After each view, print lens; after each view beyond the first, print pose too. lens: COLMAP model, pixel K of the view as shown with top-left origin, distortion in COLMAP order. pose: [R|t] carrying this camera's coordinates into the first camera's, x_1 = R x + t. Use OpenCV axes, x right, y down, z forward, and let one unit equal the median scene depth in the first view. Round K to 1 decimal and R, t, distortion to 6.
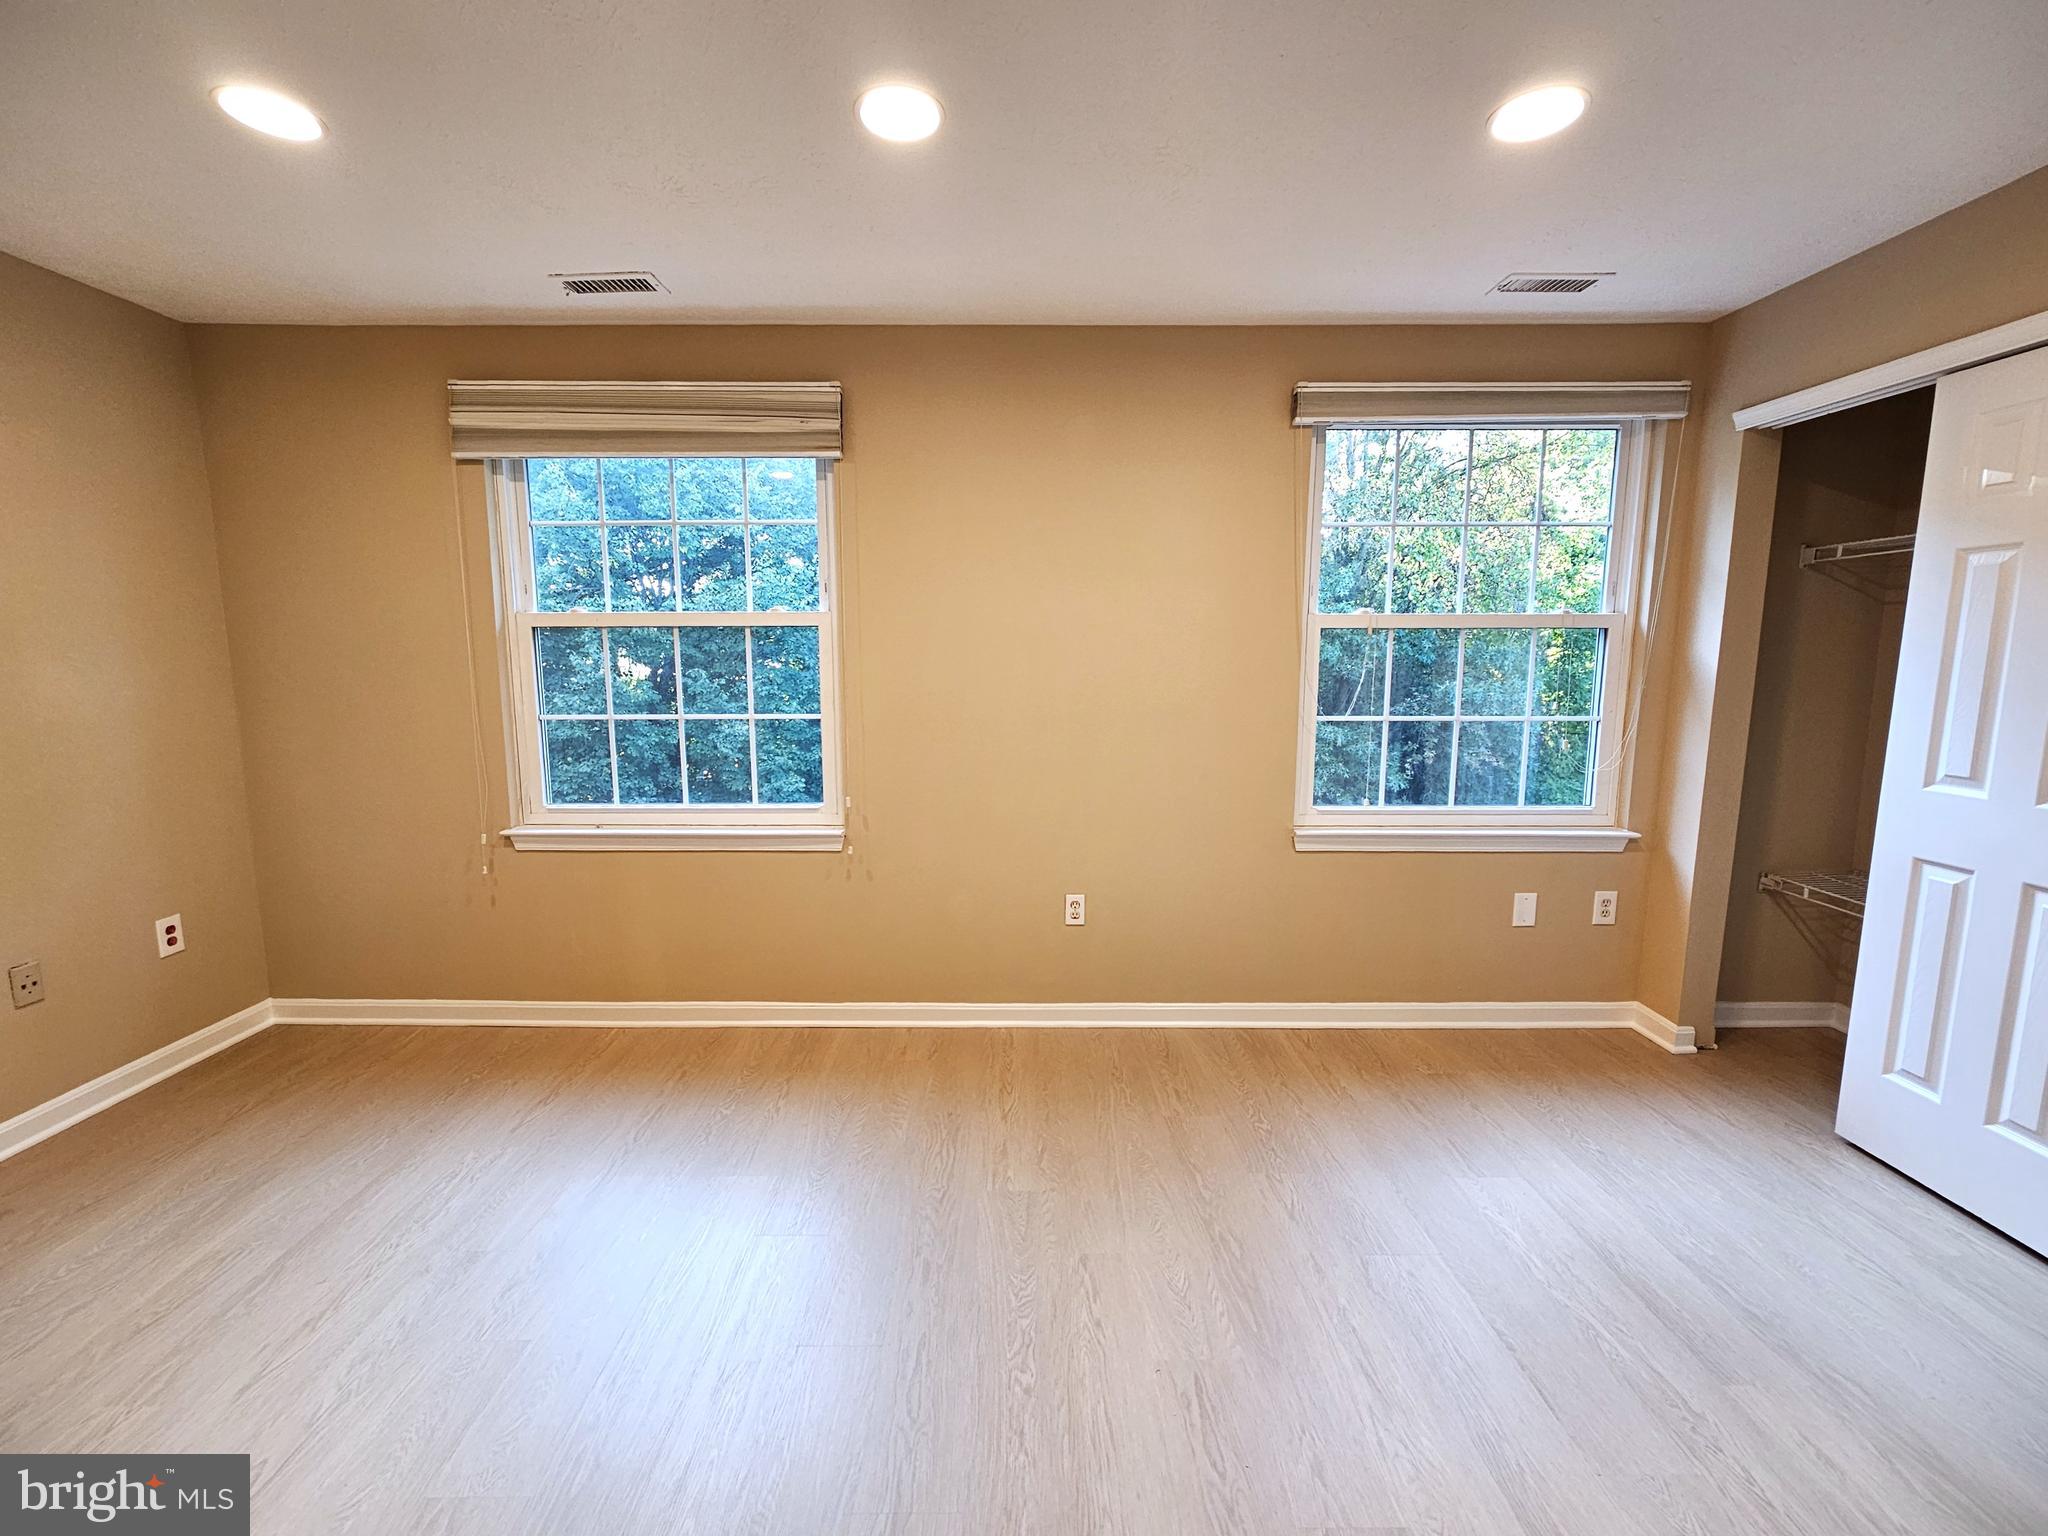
lens RADIAL K [[881.2, 0, 1005.0], [0, 881.2, 763.0], [0, 0, 1]] dist [-0.005012, -0.000180]
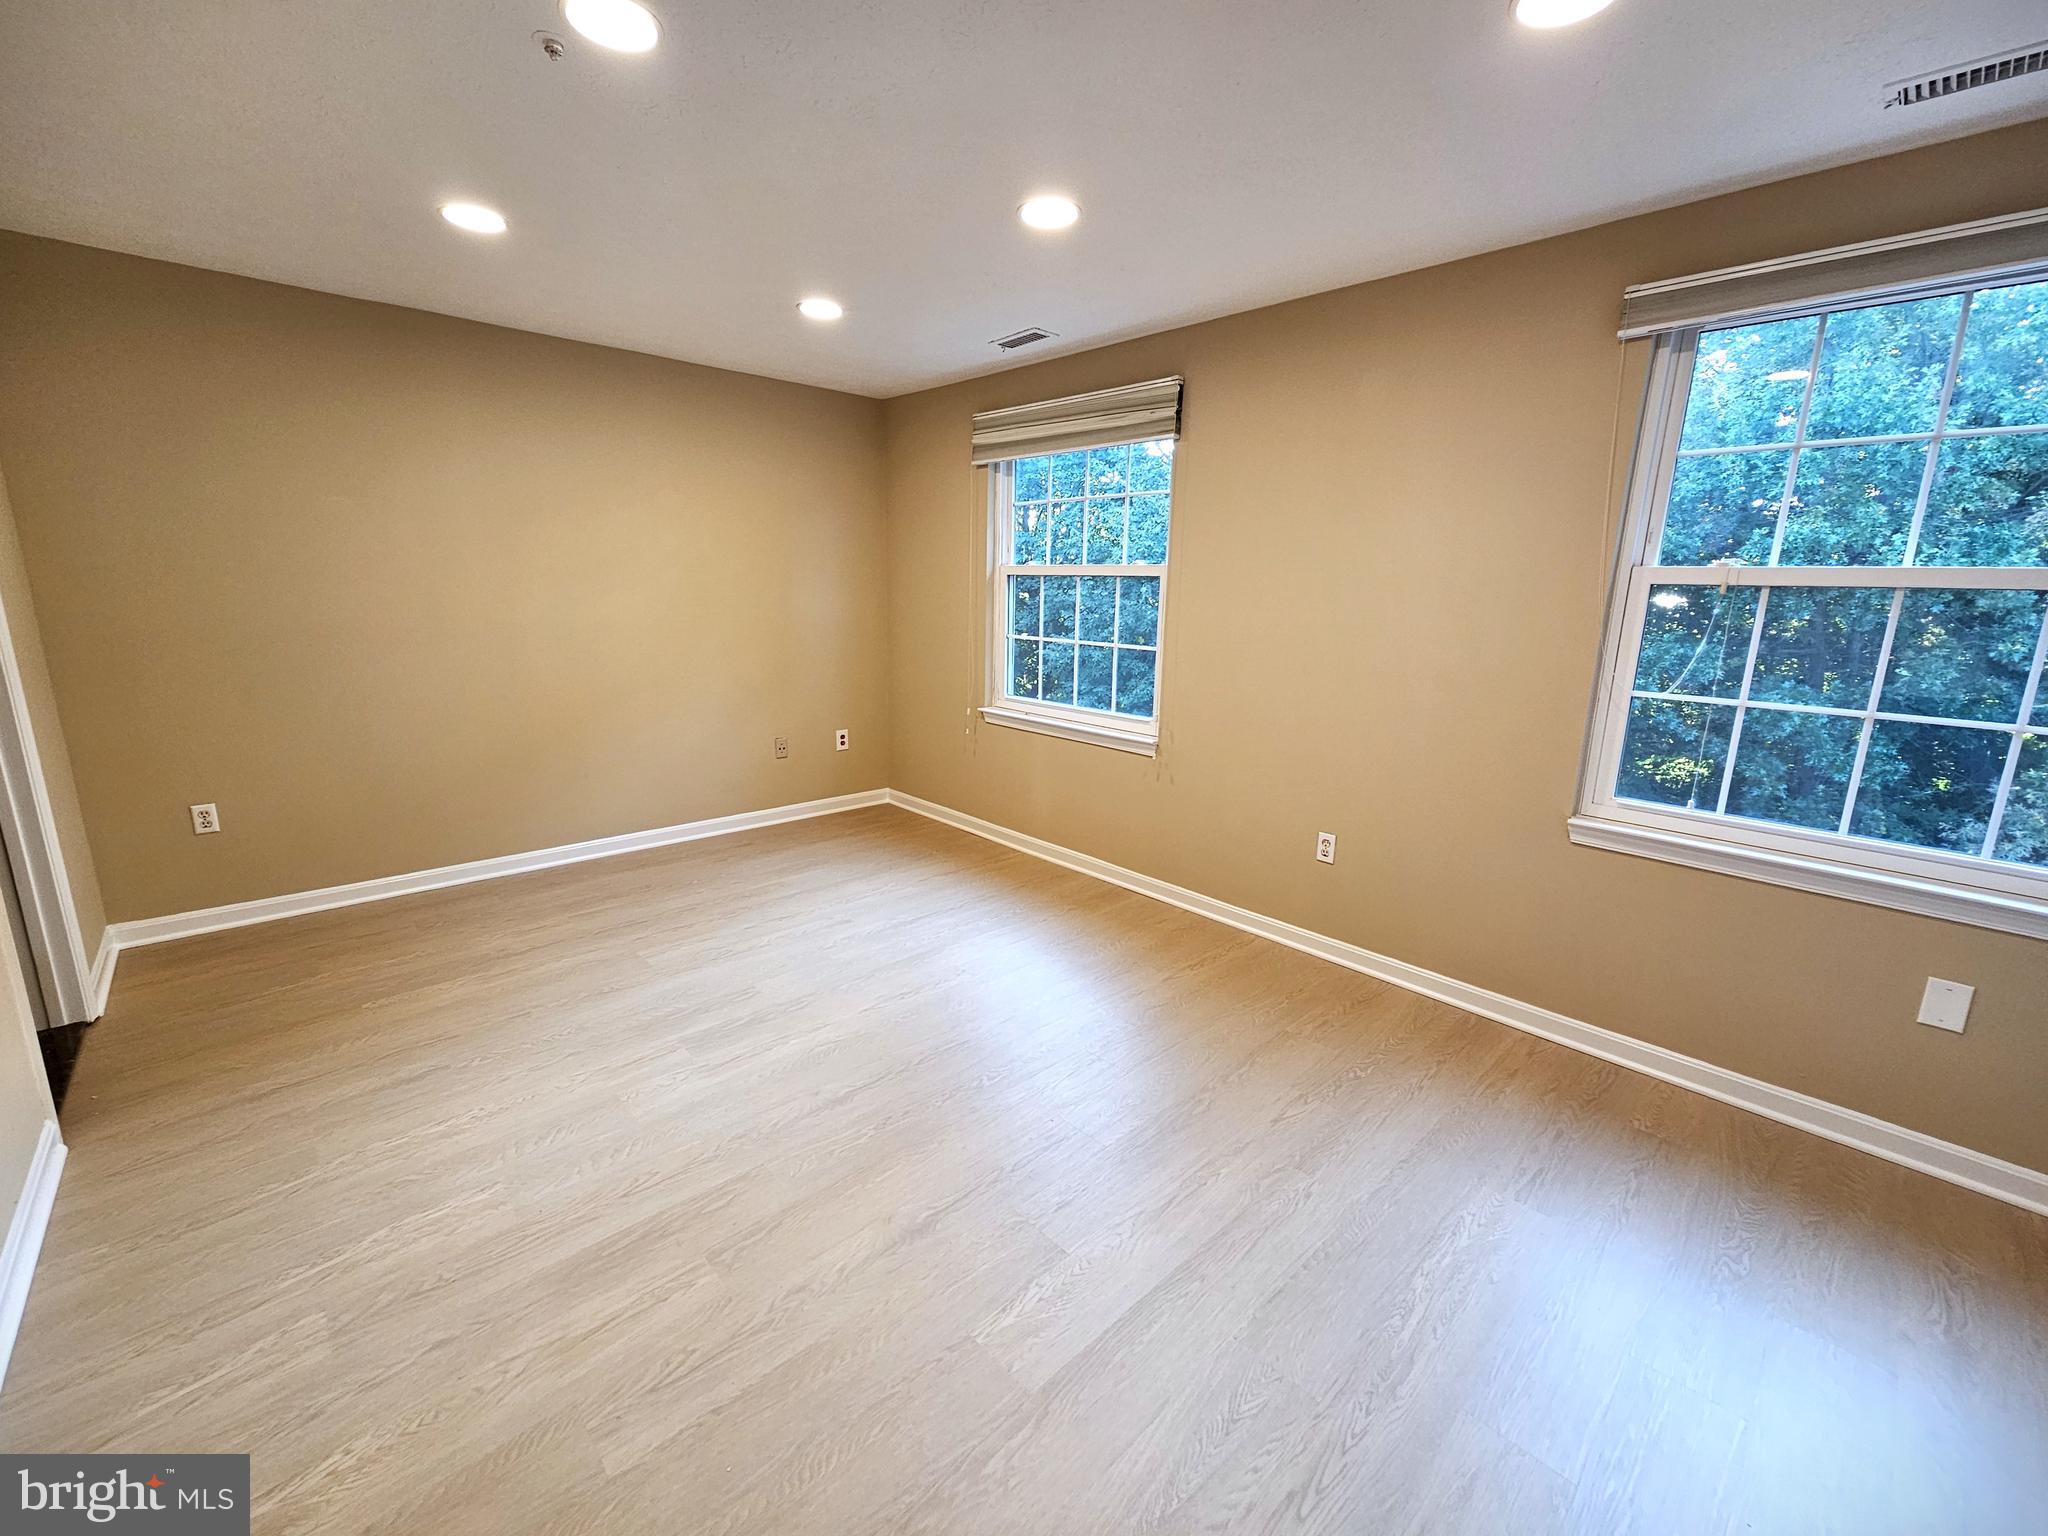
lens RADIAL K [[840.2, 0, 1015.0], [0, 840.2, 769.6], [0, 0, 1]] dist [-0.003263, -0.000234]
pose [[0.677675, 0.172648, -0.714807, 0.554418], [-0.125559, 0.984941, 0.118856, -0.000166], [0.724563, 0.009205, 0.689148, 0.027045]]
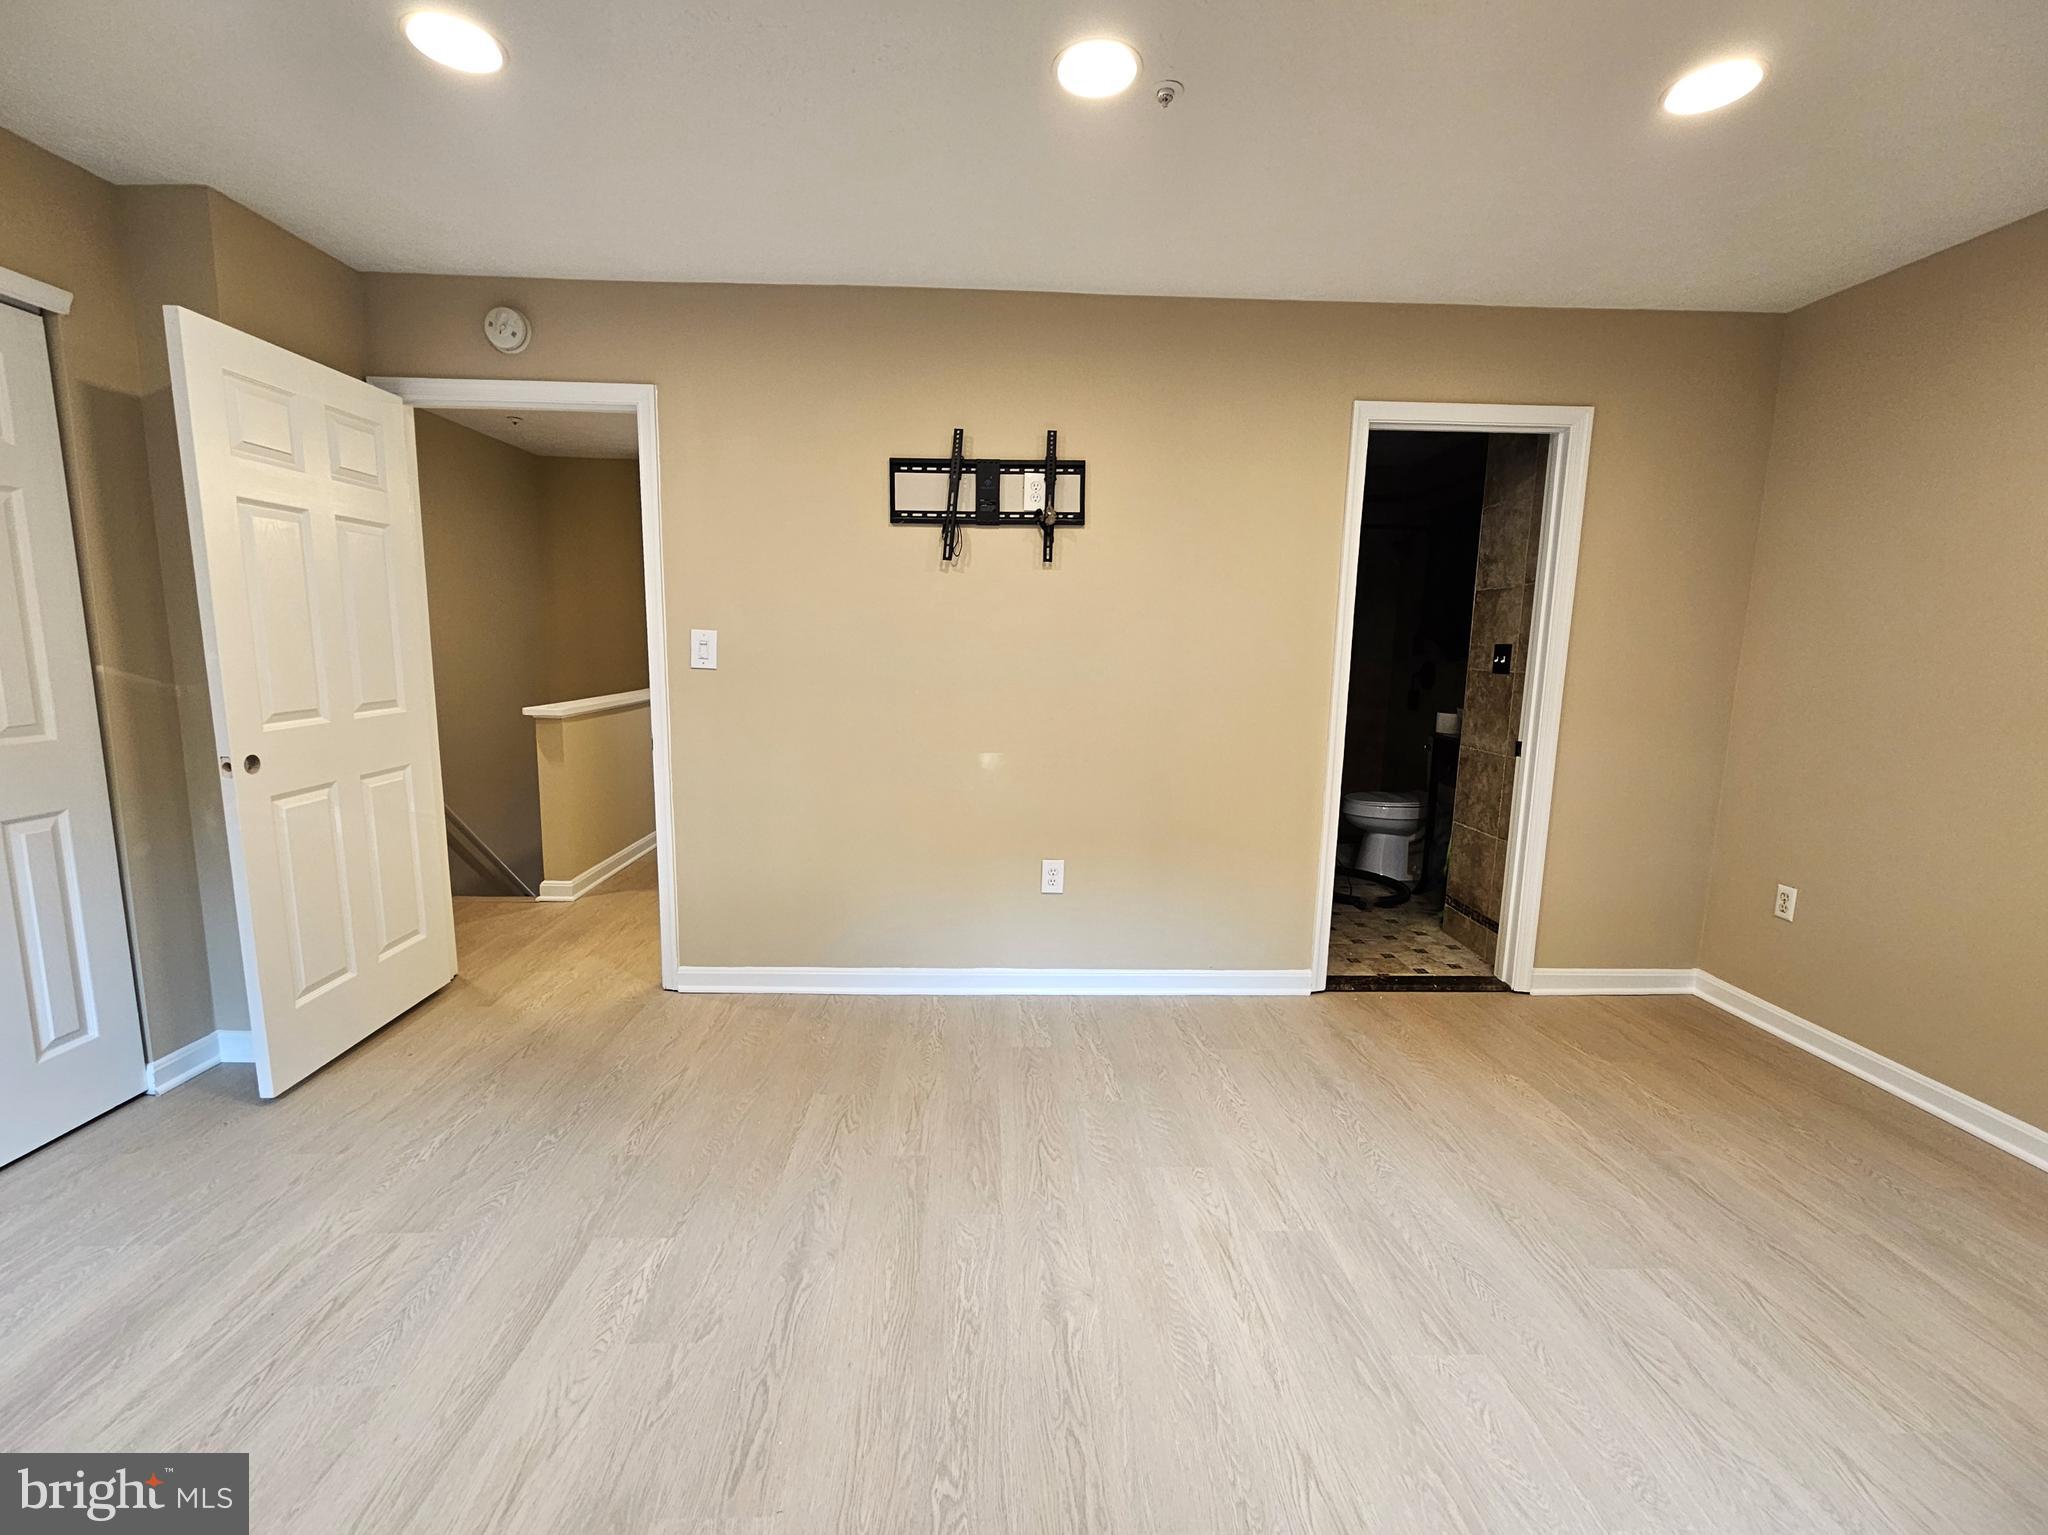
lens RADIAL K [[840.0, 0, 1020.8], [0, 840.0, 760.1], [0, 0, 1]] dist [0.000422, -0.000095]
pose [[-0.998657, -0.007969, -0.051201, -0.000968], [-0.022202, 0.958614, 0.283843, -0.093706], [0.046820, 0.284599, -0.957503, 0.874576]]
